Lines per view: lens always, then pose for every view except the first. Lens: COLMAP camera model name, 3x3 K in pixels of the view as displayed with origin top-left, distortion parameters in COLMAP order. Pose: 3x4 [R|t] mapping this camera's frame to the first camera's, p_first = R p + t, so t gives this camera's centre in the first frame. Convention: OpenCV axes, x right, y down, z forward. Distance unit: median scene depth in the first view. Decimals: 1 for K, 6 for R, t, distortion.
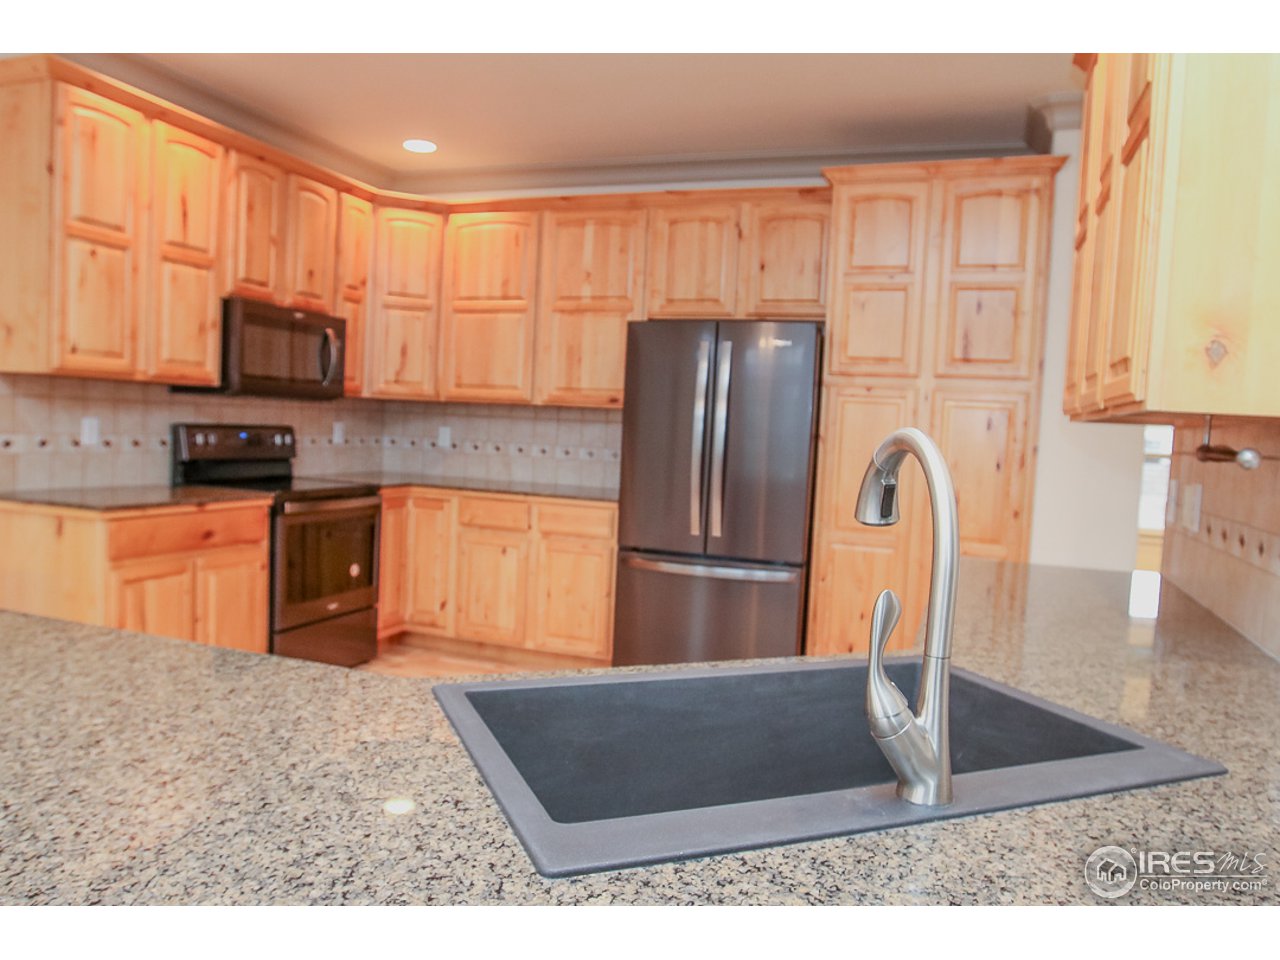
lens RADIAL K [[948.9, 0, 640.0], [0, 948.9, 480.0], [0, 0, 1]] dist [-0.067950, 0.054009]
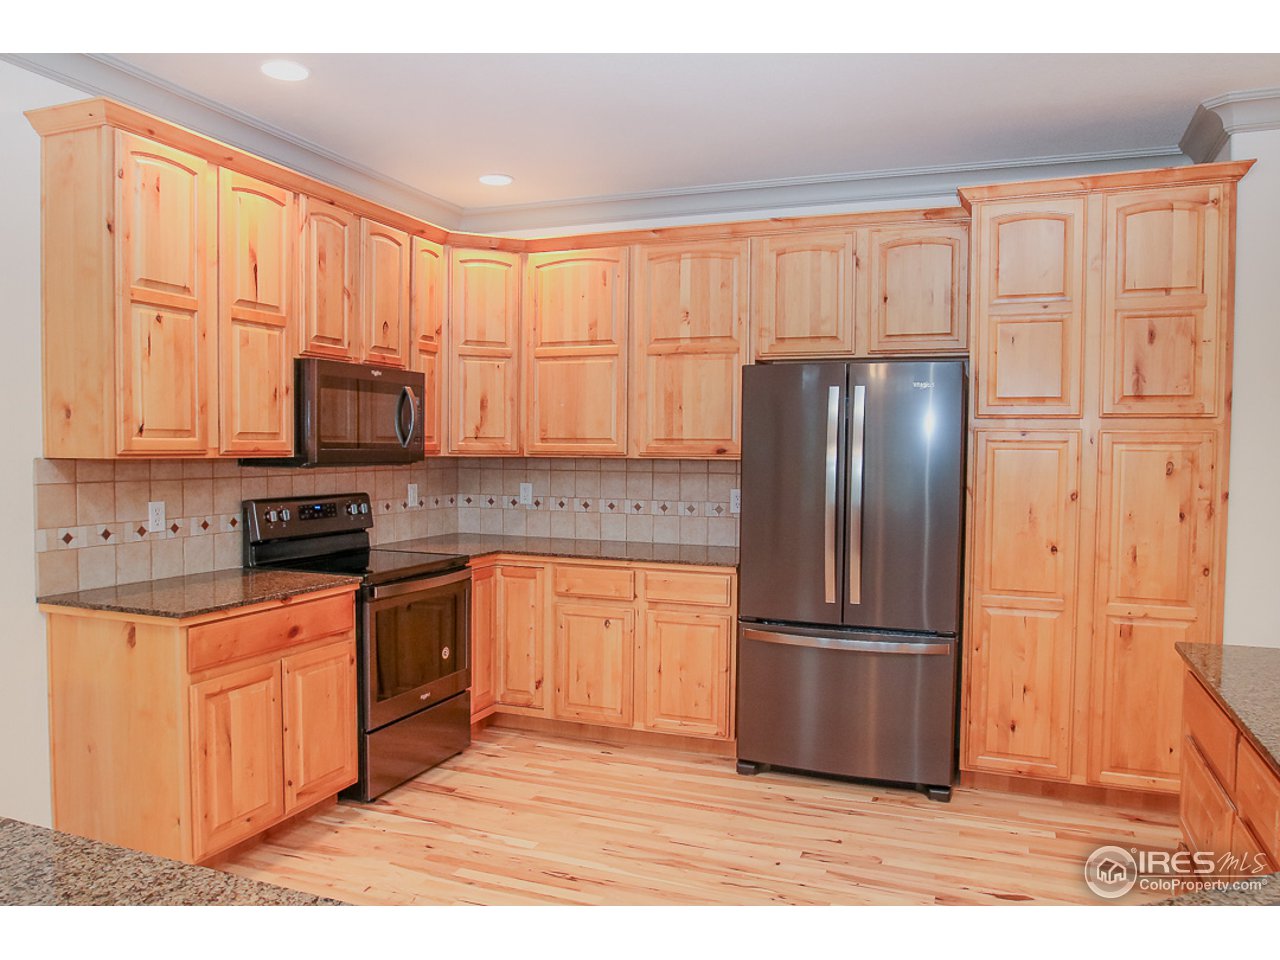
lens RADIAL K [[948.9, 0, 640.0], [0, 948.9, 480.0], [0, 0, 1]] dist [-0.067950, 0.054009]
pose [[0.998930, -0.037930, -0.026444, -0.085141], [0.037331, 0.999044, -0.022768, -0.040547], [0.027282, 0.021756, 0.999391, 0.098869]]
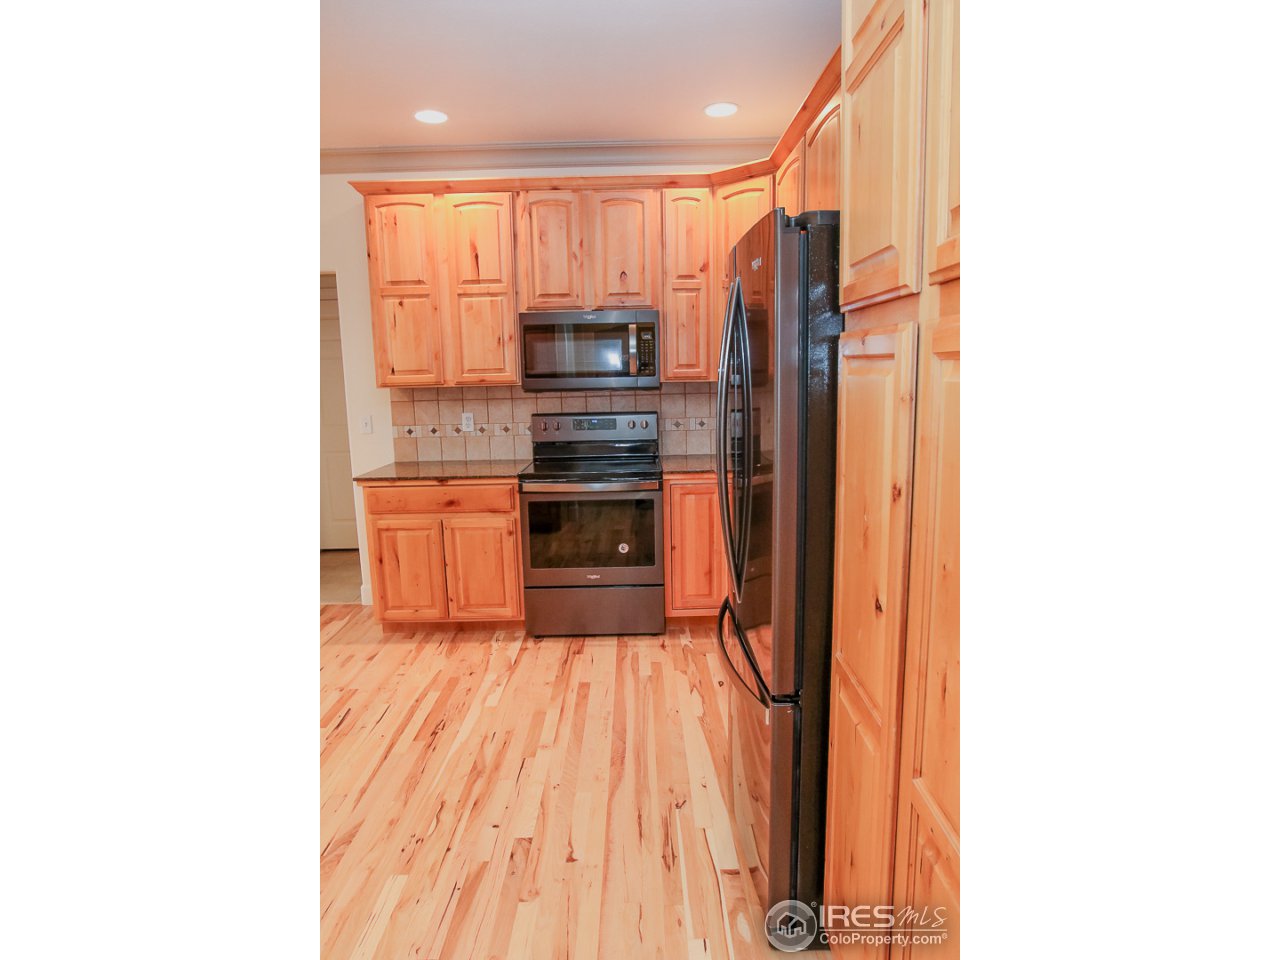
lens RADIAL K [[695.1, 0, 625.8], [0, 695.1, 483.7], [0, 0, 1]] dist [-0.067965, 0.000018]
pose [[0.337299, 0.097068, -0.936380, 0.425400], [-0.017638, 0.995147, 0.096807, -0.053779], [0.941232, -0.016137, 0.337374, 0.714146]]
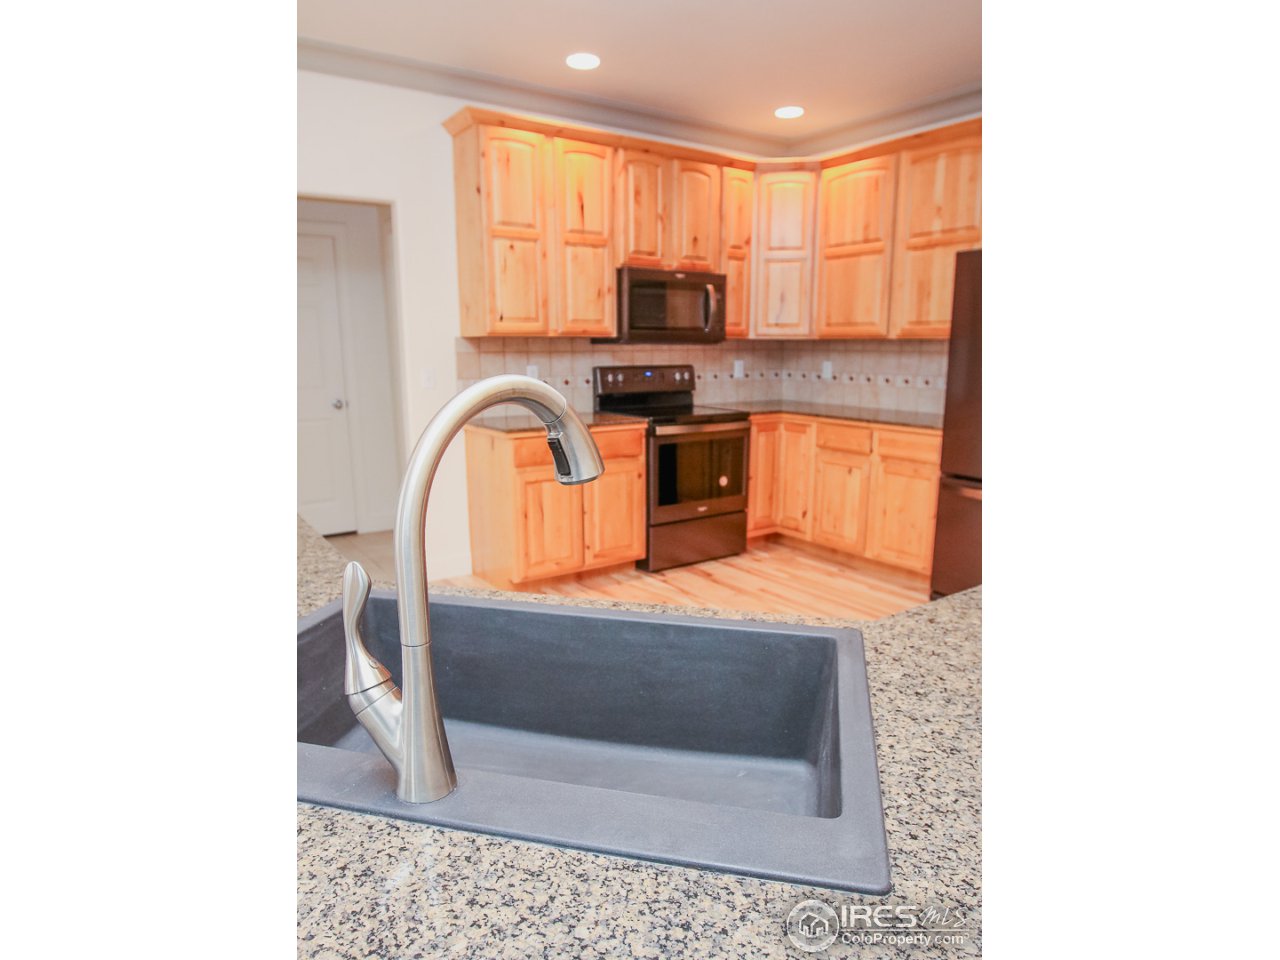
lens RADIAL K [[761.5, 0, 633.8], [0, 761.5, 501.4], [0, 0, 1]] dist [-0.051103, 0.001188]
pose [[0.811282, 0.070211, -0.580424, 0.181494], [0.005562, 0.991791, 0.127746, -0.006791], [0.584629, -0.106866, 0.804232, 0.115890]]
